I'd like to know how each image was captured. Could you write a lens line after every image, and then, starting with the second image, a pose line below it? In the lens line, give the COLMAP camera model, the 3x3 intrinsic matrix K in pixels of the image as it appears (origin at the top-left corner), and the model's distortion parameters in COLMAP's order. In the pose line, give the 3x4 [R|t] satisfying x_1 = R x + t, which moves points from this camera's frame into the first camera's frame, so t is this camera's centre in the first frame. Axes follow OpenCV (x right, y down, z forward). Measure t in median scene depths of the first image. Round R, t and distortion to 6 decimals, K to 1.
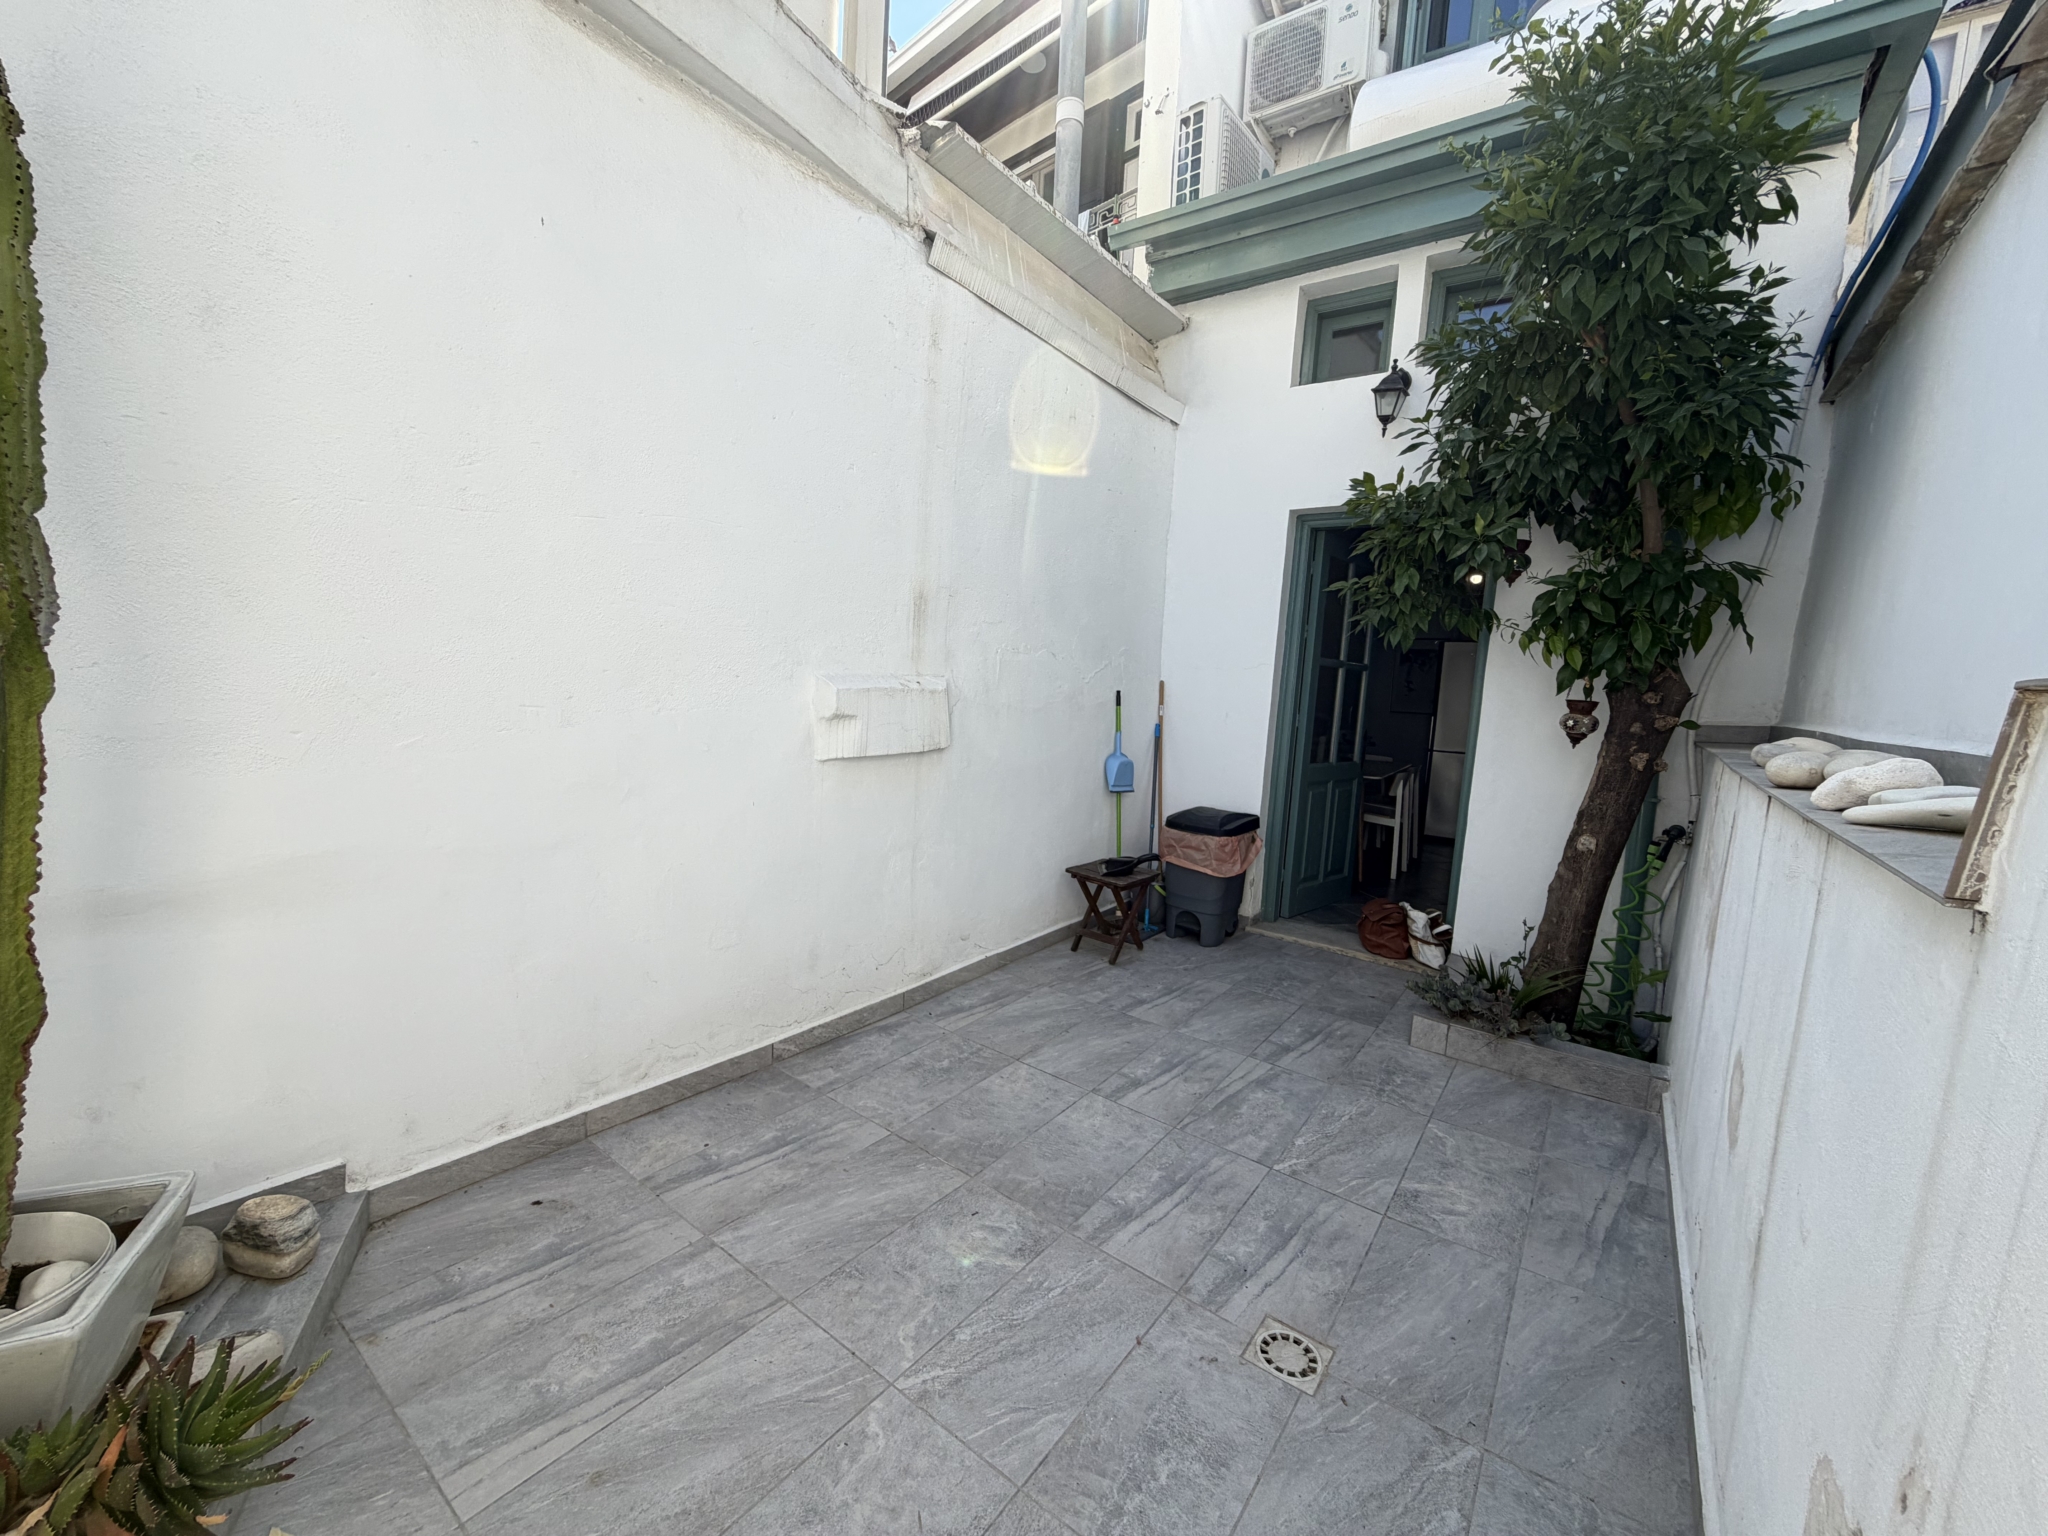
lens RADIAL K [[820.2, 0, 1024.0], [0, 820.2, 768.0], [0, 0, 1]] dist [-0.000920, -0.000011]
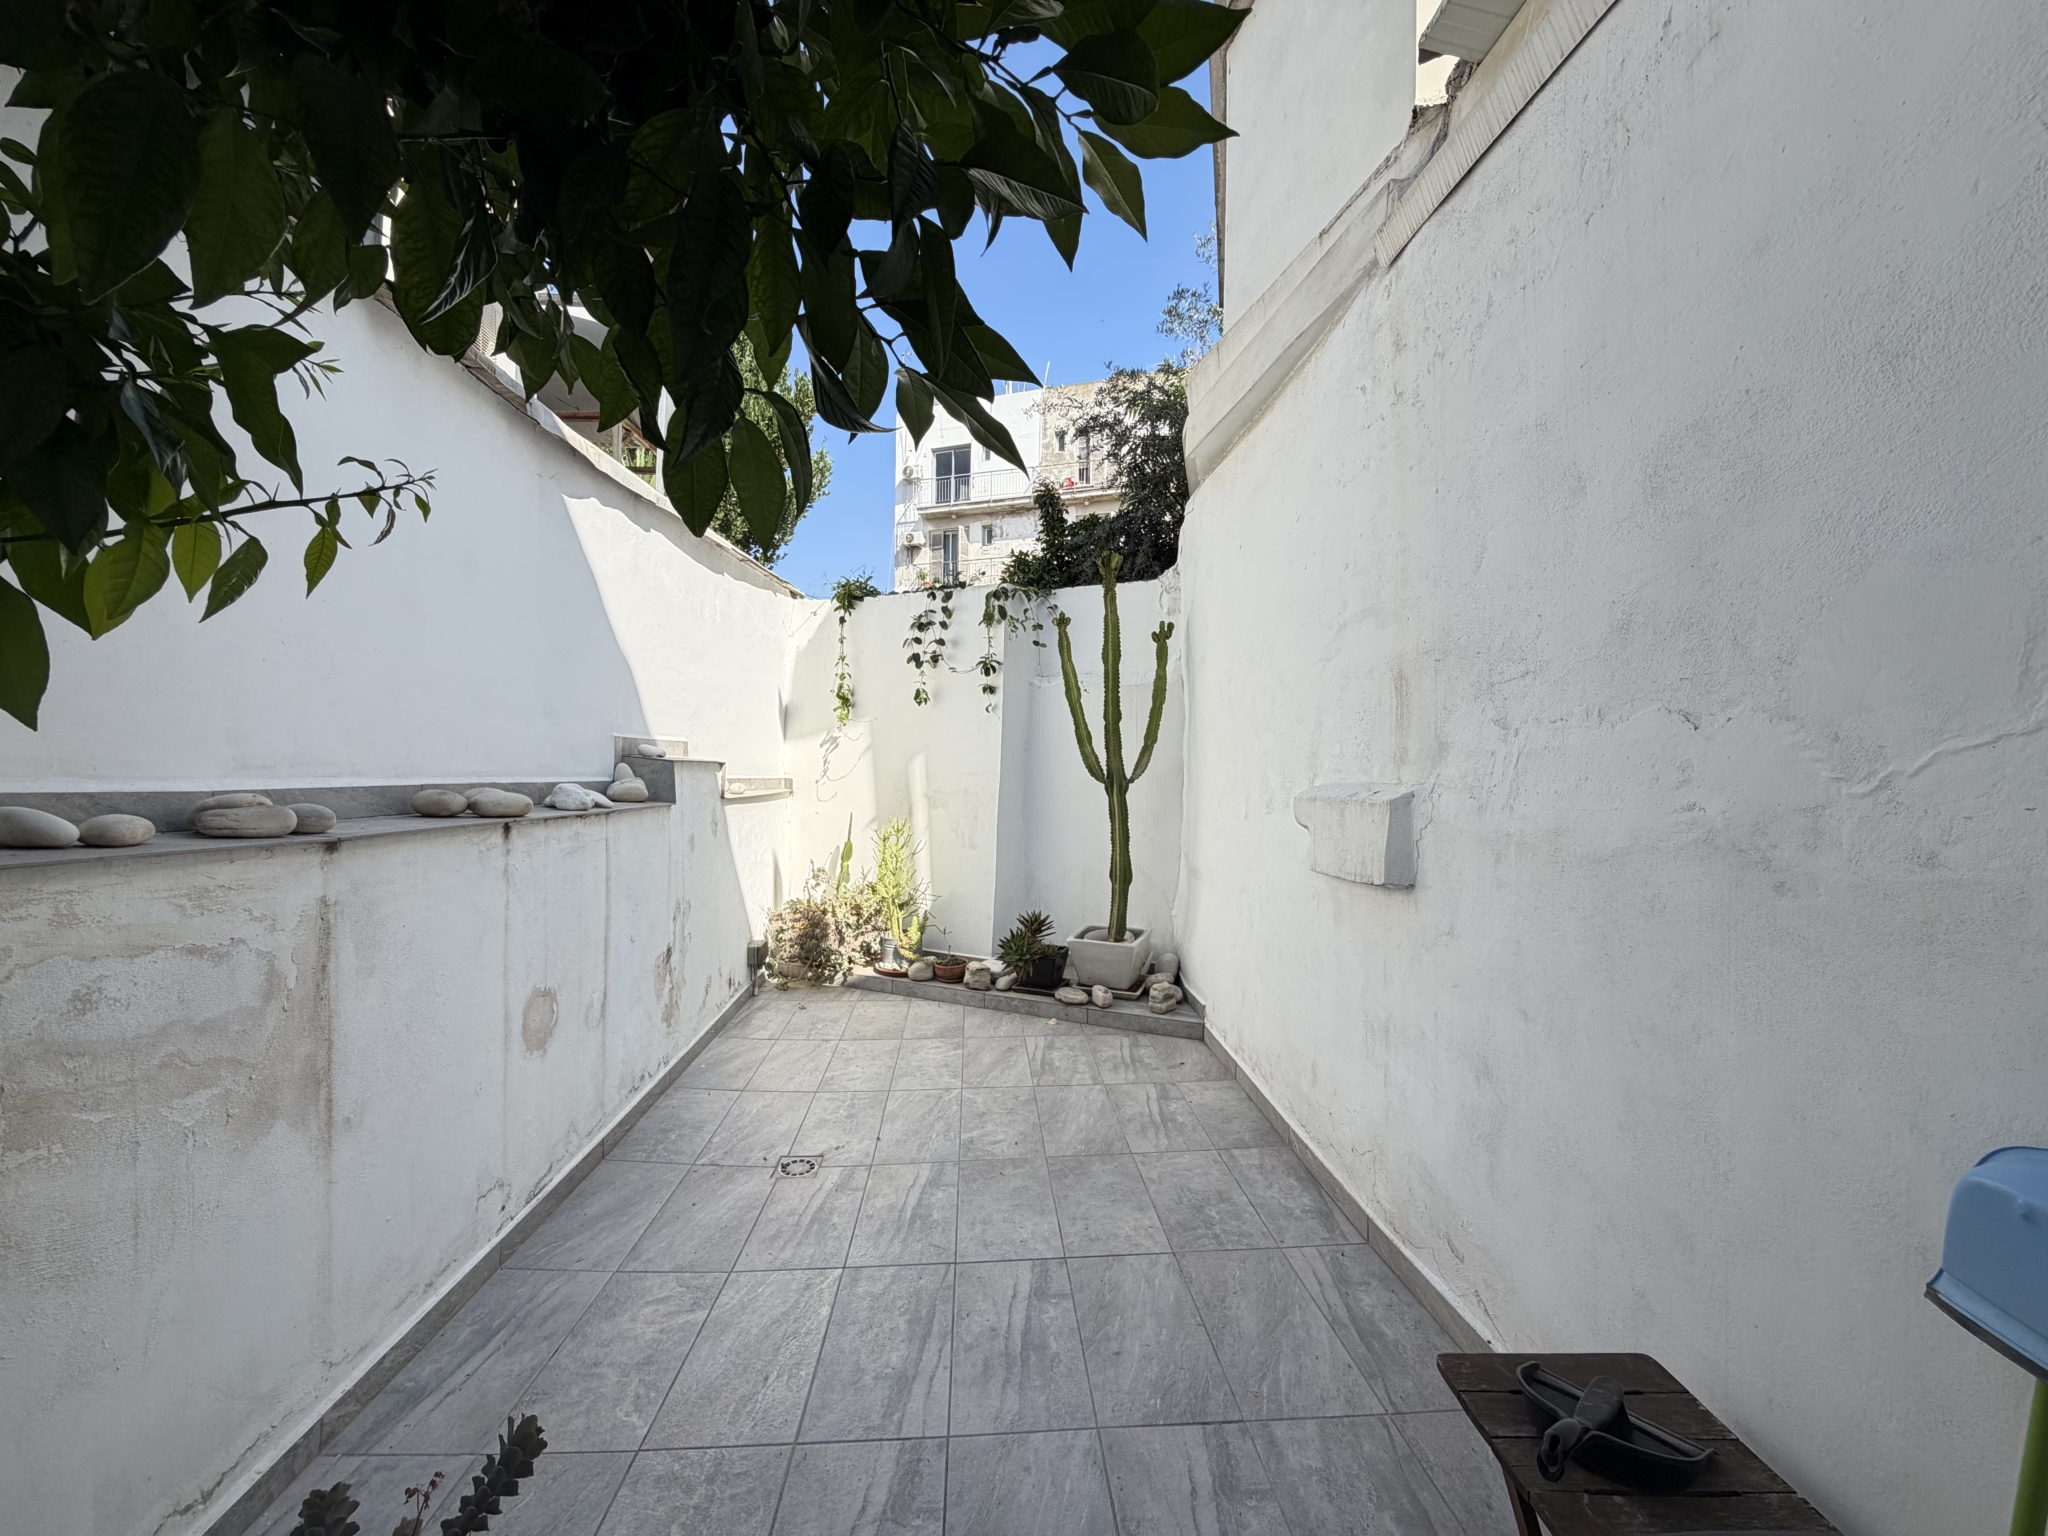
lens RADIAL K [[820.2, 0, 1024.0], [0, 820.2, 768.0], [0, 0, 1]] dist [-0.000920, -0.000011]
pose [[-0.766889, -0.062425, -0.638737, 0.561680], [-0.121863, 0.991315, 0.049430, -0.116644], [0.630104, 0.115746, -0.767836, 1.281155]]
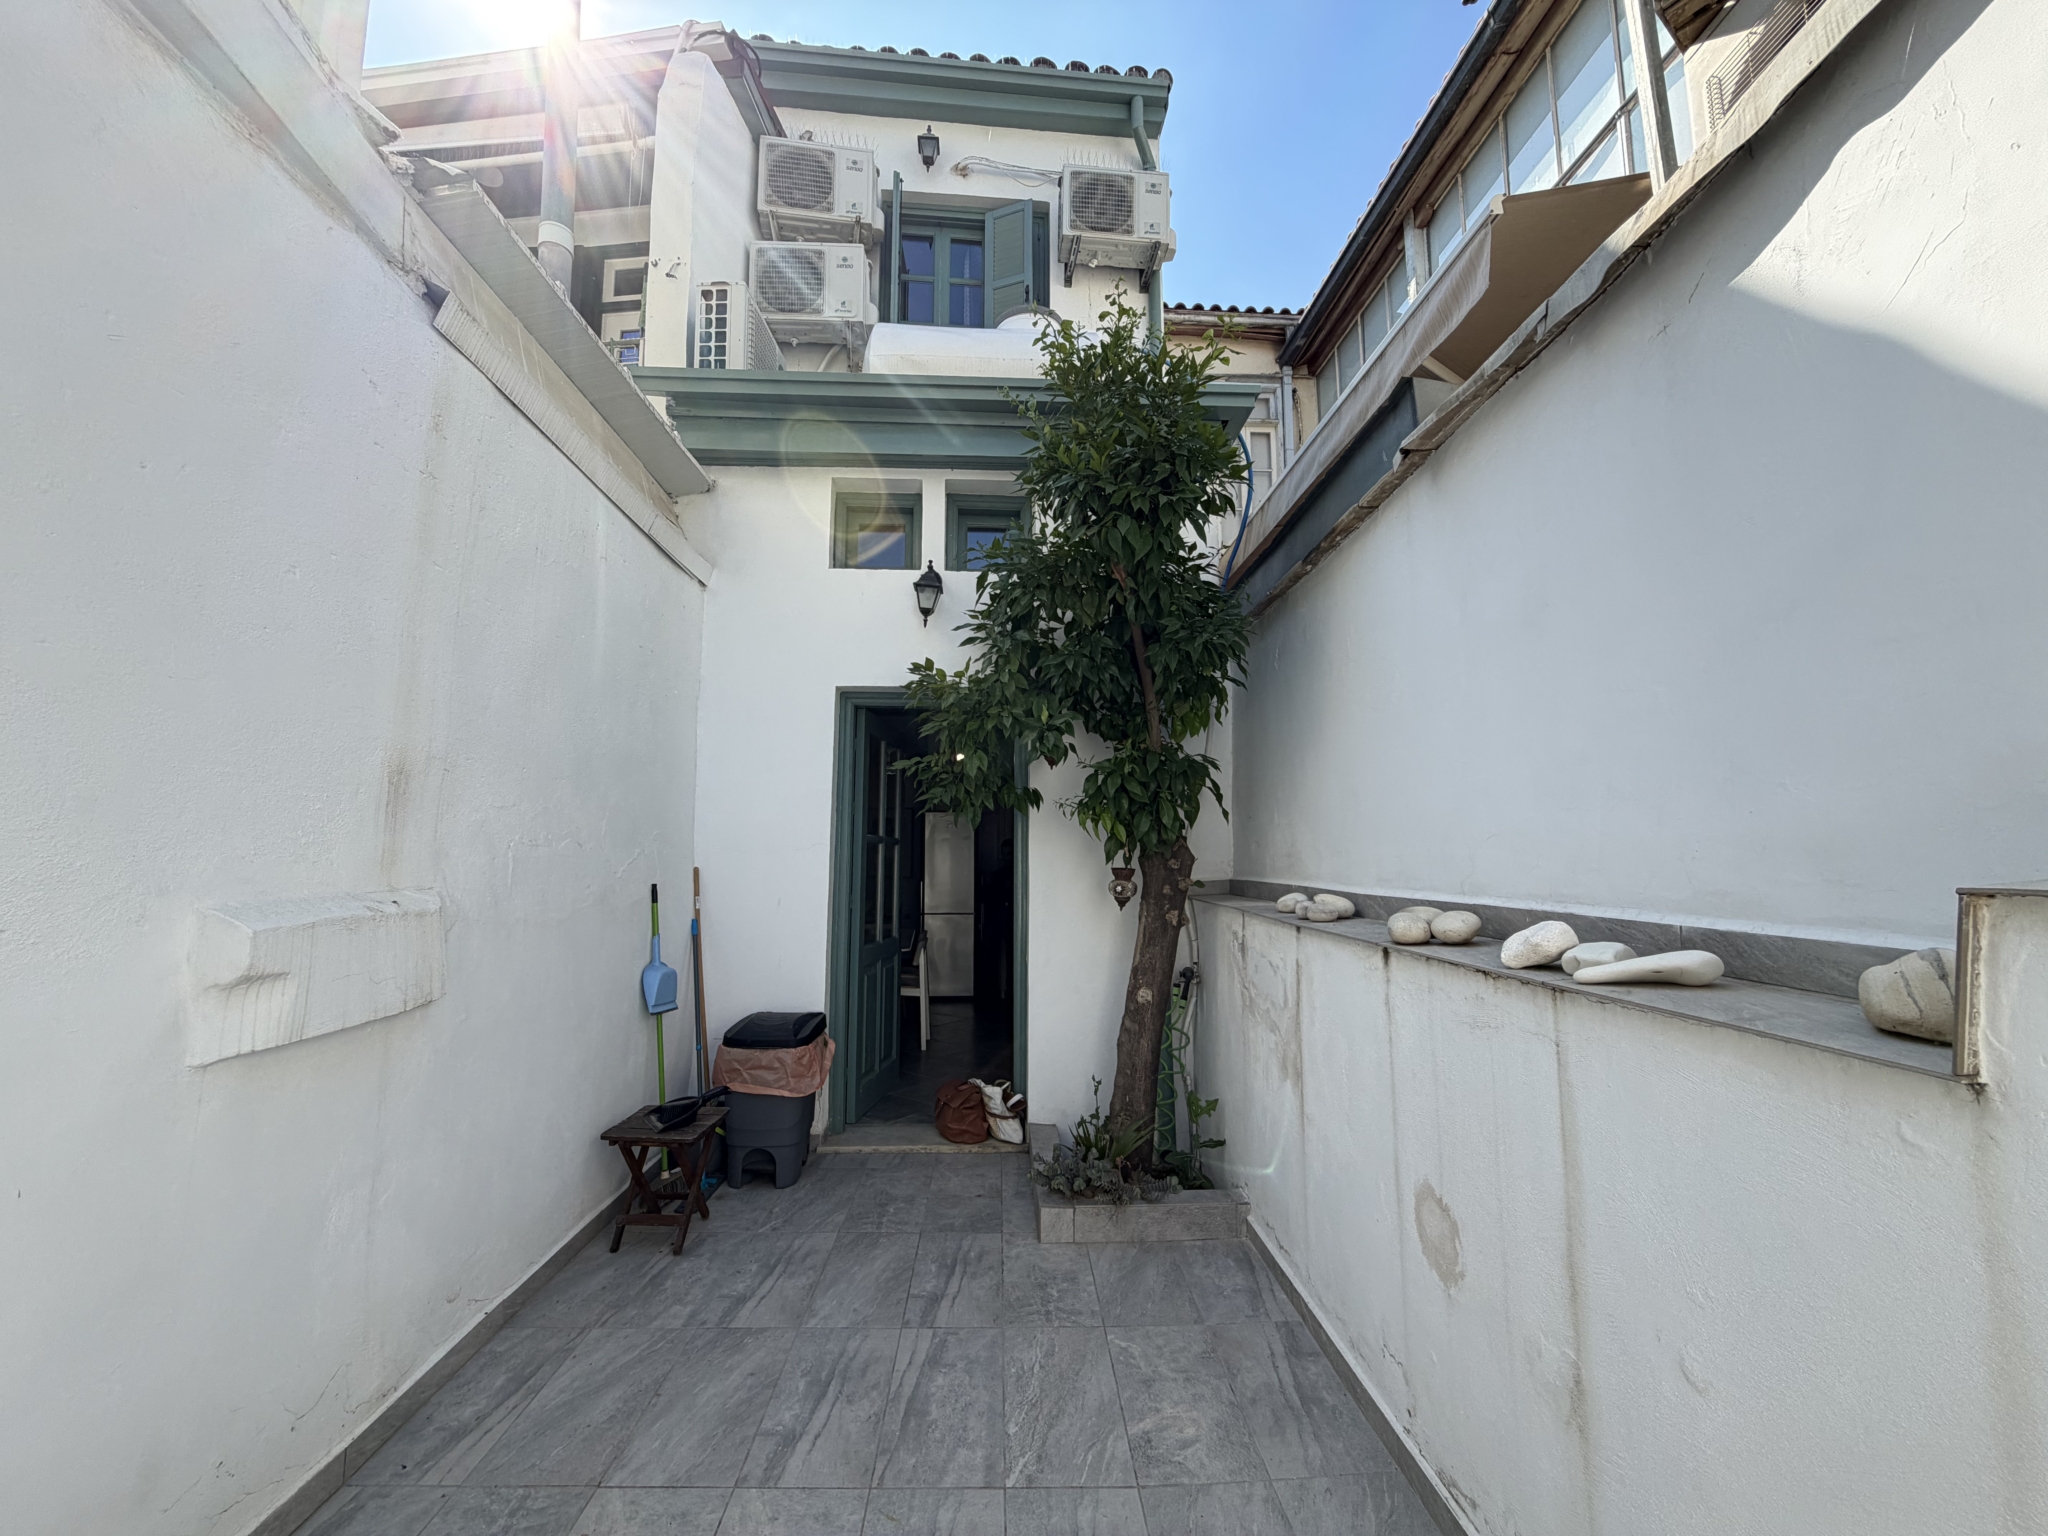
lens RADIAL K [[815.2, 0, 1024.0], [0, 815.2, 768.0], [0, 0, 1]] dist [-0.000272, -0.000284]
pose [[0.782762, 0.016595, 0.622100, -0.133443], [0.108370, 0.980736, -0.162519, -0.047213], [-0.612813, 0.194630, 0.765885, 0.176162]]
